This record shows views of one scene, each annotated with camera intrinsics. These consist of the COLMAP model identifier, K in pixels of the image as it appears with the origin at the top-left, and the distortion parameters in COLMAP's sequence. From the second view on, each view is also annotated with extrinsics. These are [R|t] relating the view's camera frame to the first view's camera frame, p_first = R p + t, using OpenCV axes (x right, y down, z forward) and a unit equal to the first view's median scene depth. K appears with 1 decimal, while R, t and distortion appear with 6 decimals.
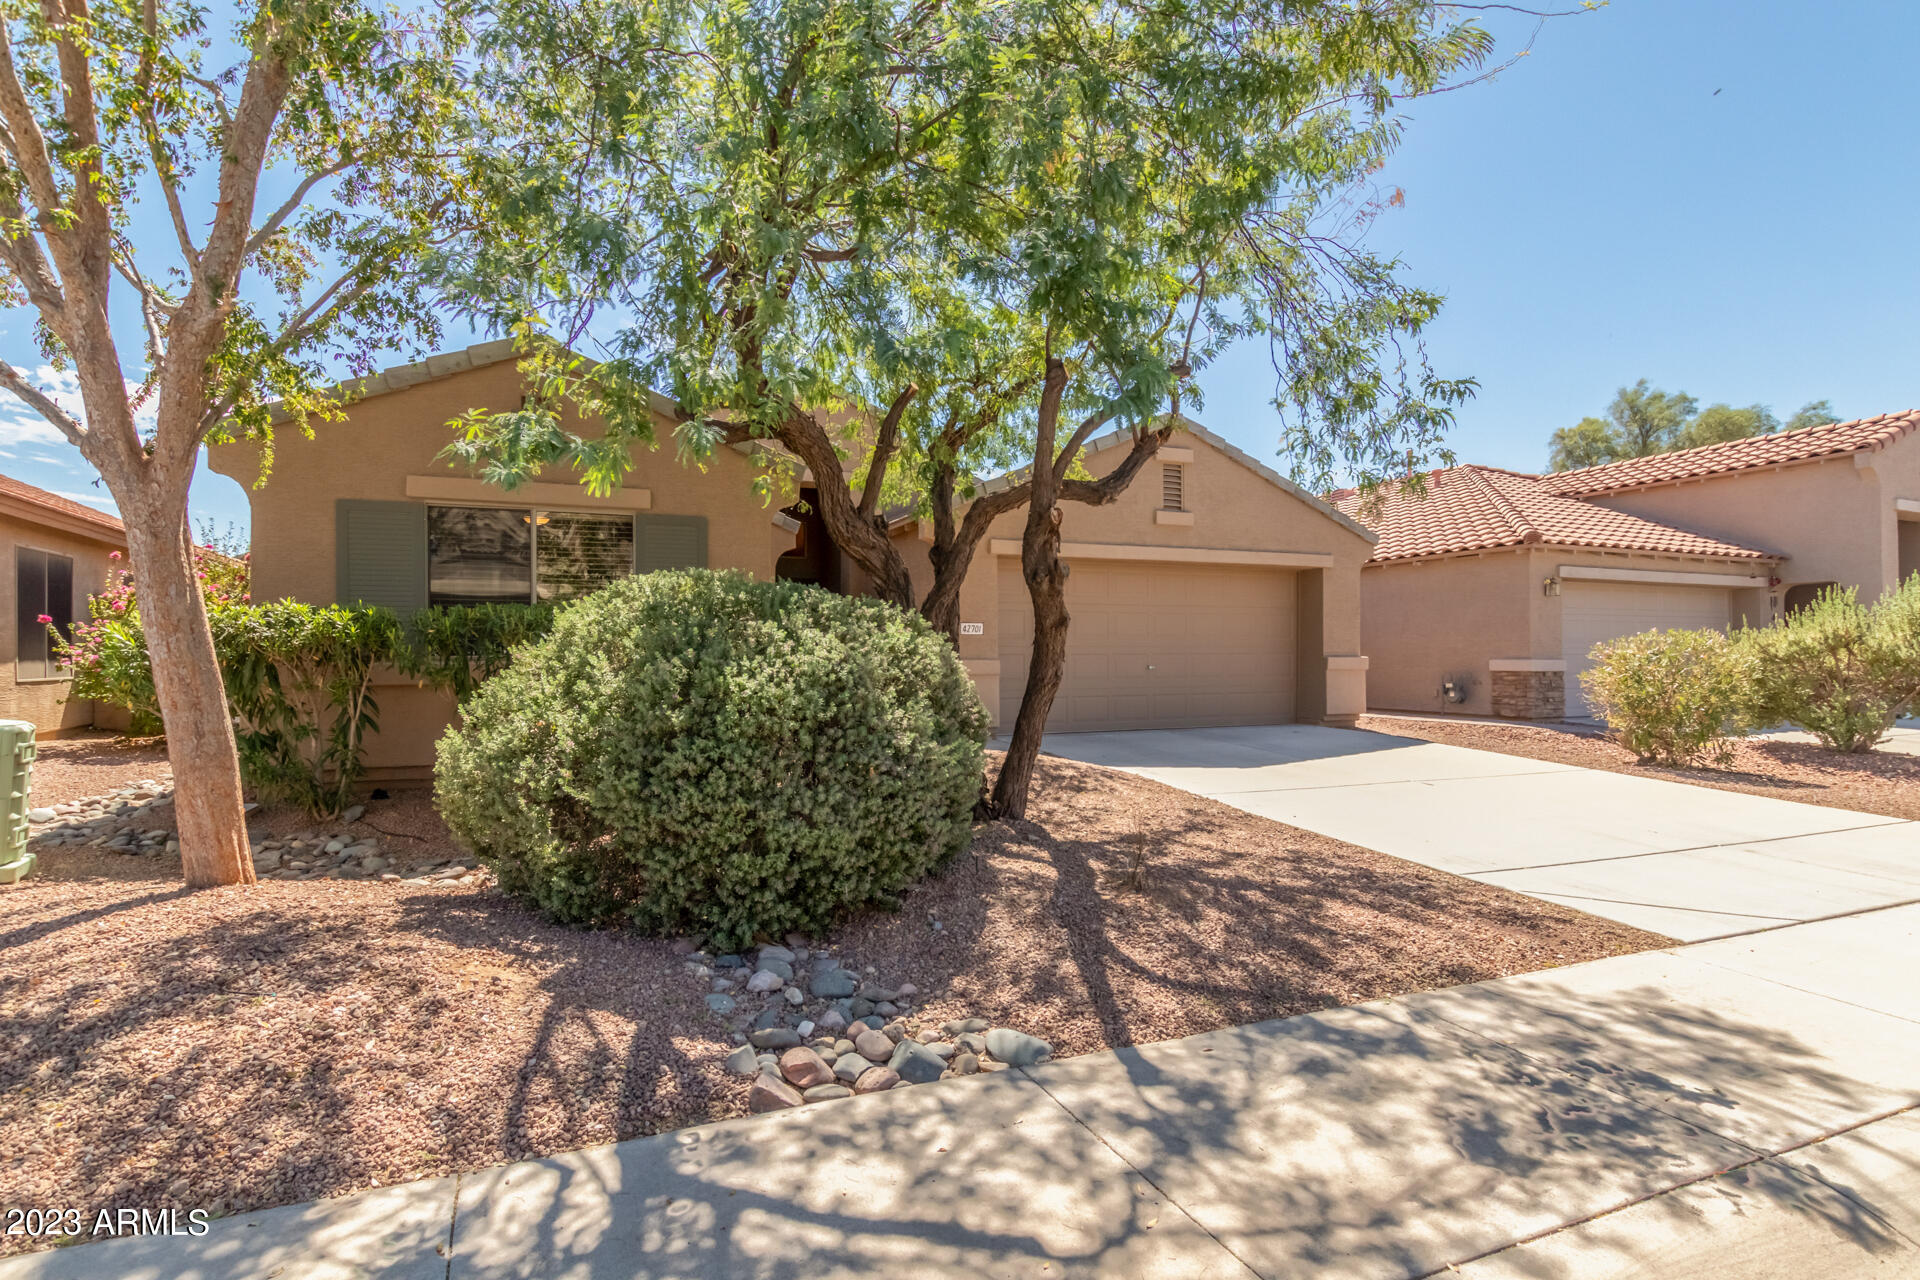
lens RADIAL K [[967.9, 0, 957.8], [0, 967.9, 636.7], [0, 0, 1]] dist [0.002657, 0.000089]
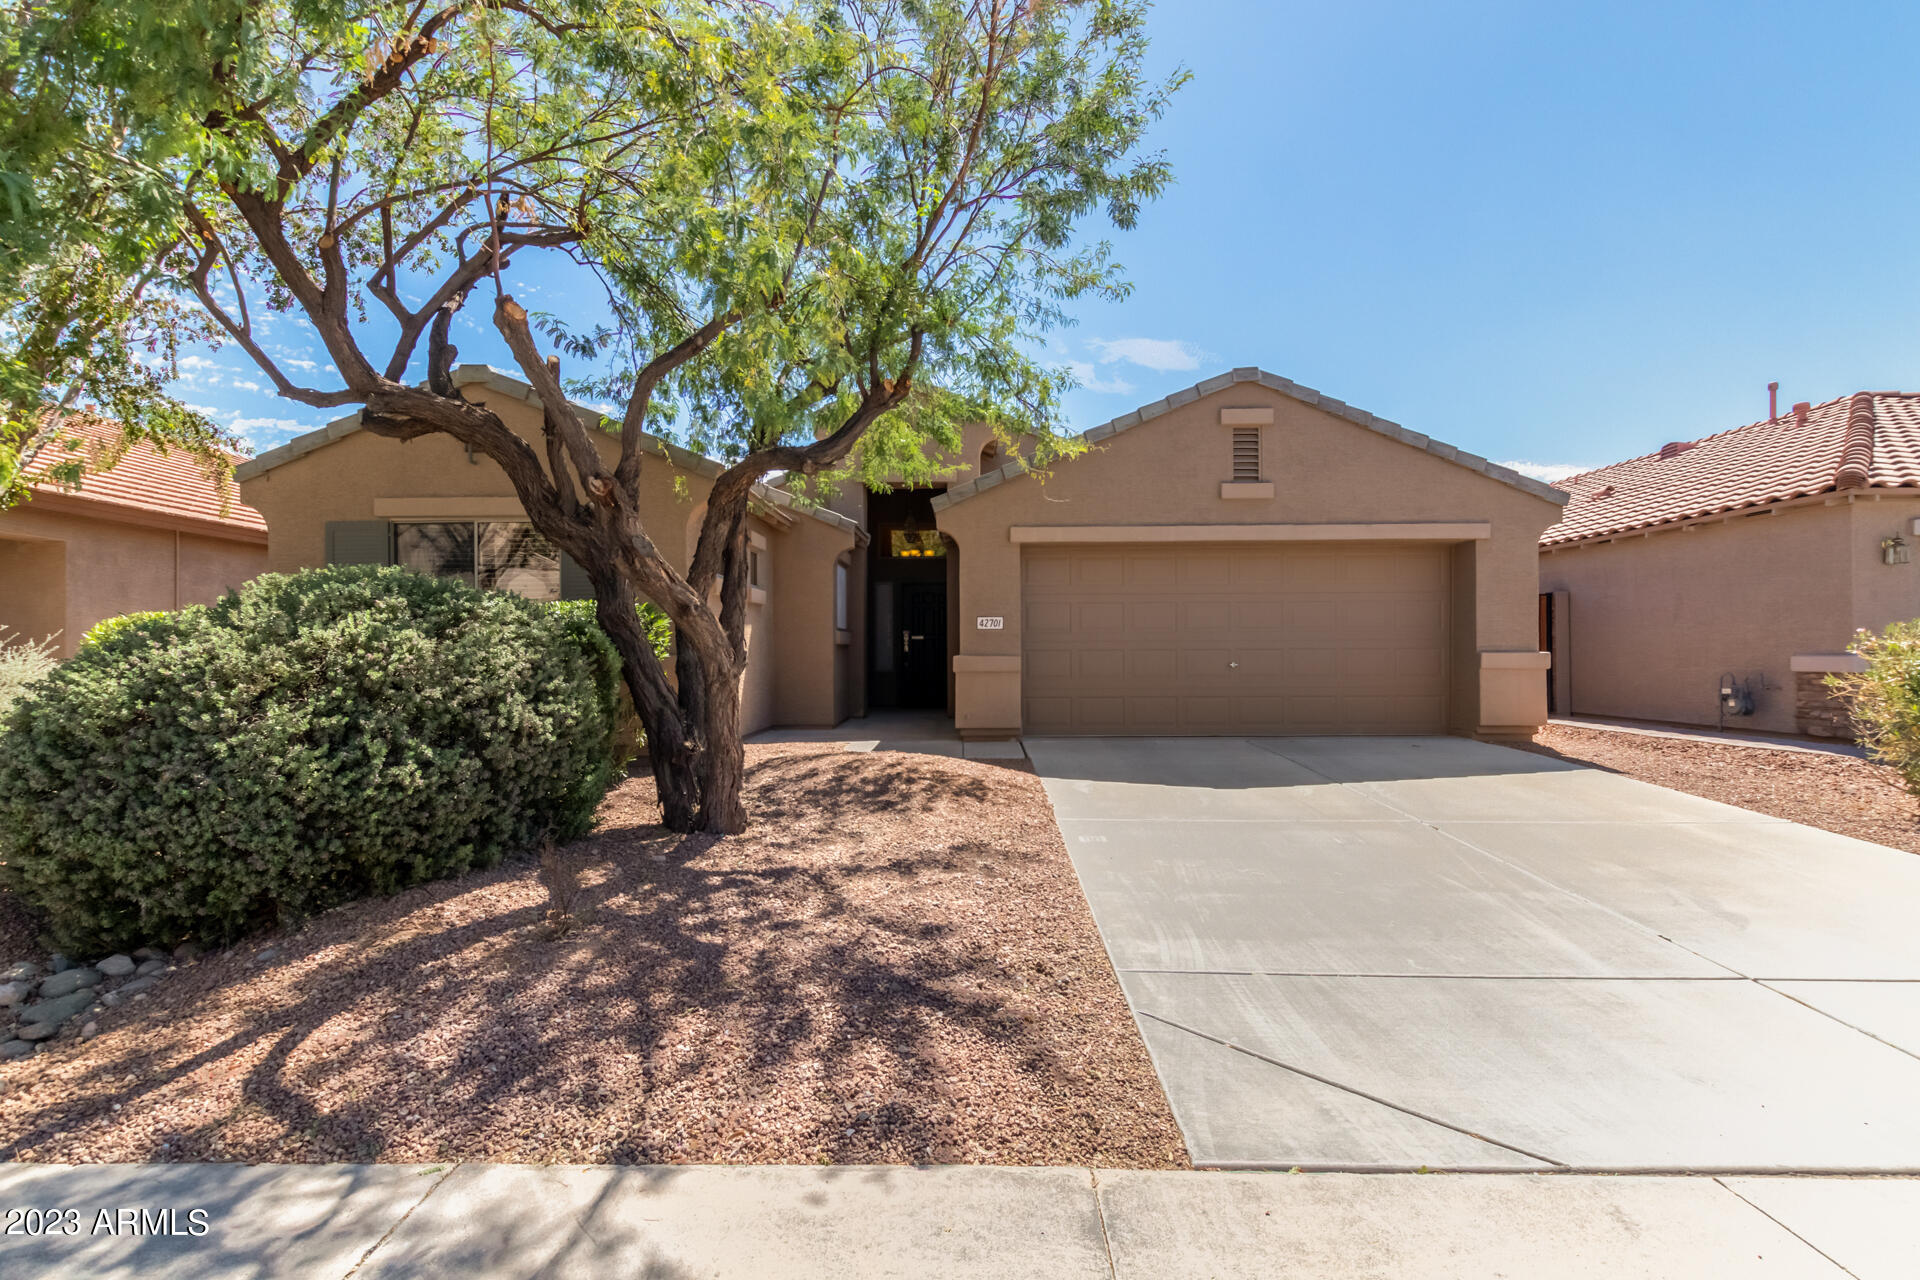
lens RADIAL K [[881.0, 0, 966.4], [0, 881.0, 639.5], [0, 0, 1]] dist [0.005768, 0.000142]
pose [[0.914108, -0.006951, -0.405411, 0.290203], [0.008759, 0.999958, 0.002605, 0.004879], [0.405376, -0.005933, 0.914131, 0.171994]]
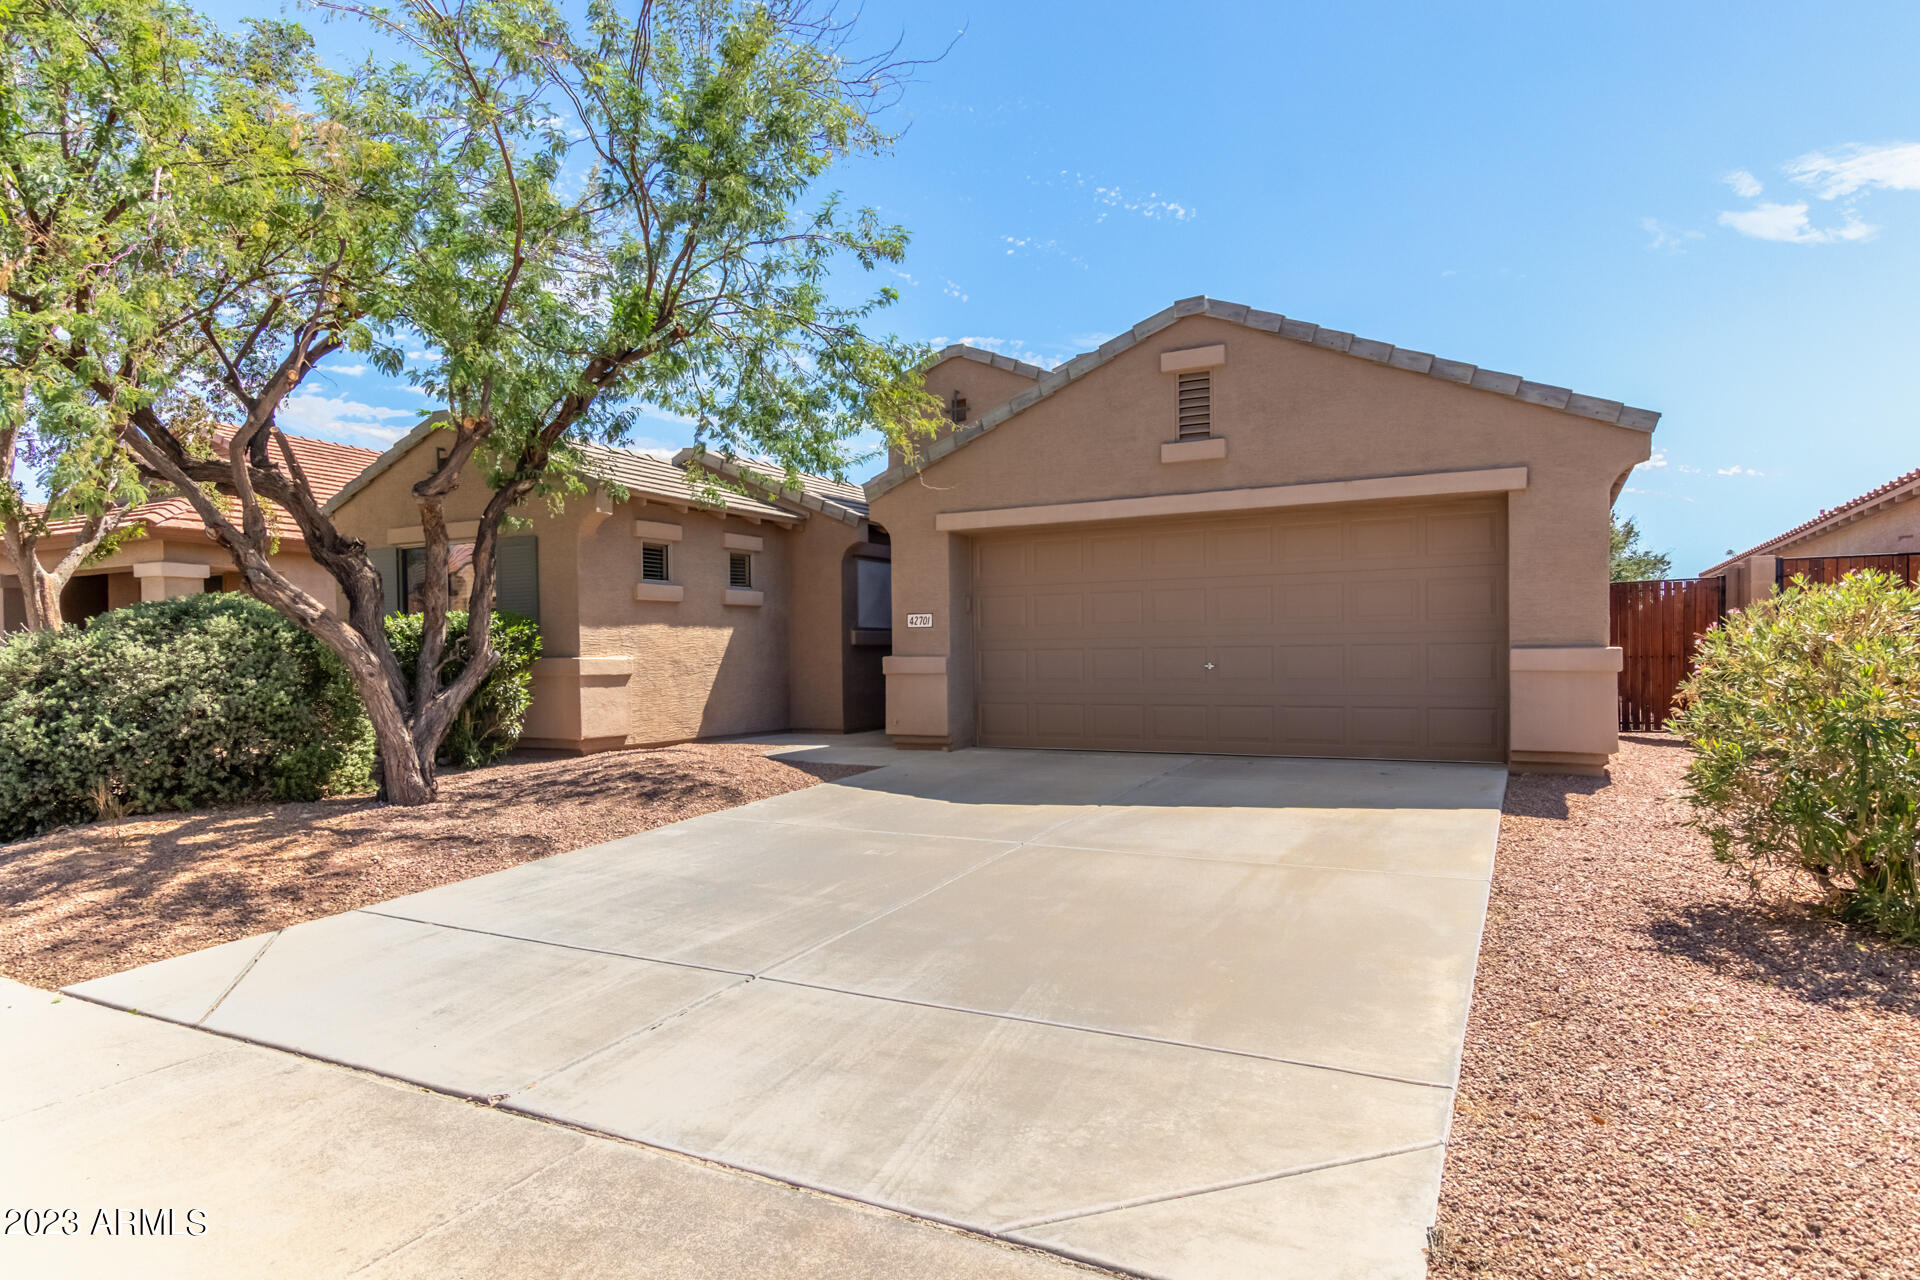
lens RADIAL K [[1092.0, 0, 956.9], [0, 1092.0, 655.9], [0, 0, 1]] dist [0.005989, -0.000431]
pose [[0.634604, -0.004818, -0.772823, 0.670140], [0.022429, 0.999674, 0.012186, 0.010495], [0.772512, -0.025067, 0.634505, 0.342858]]
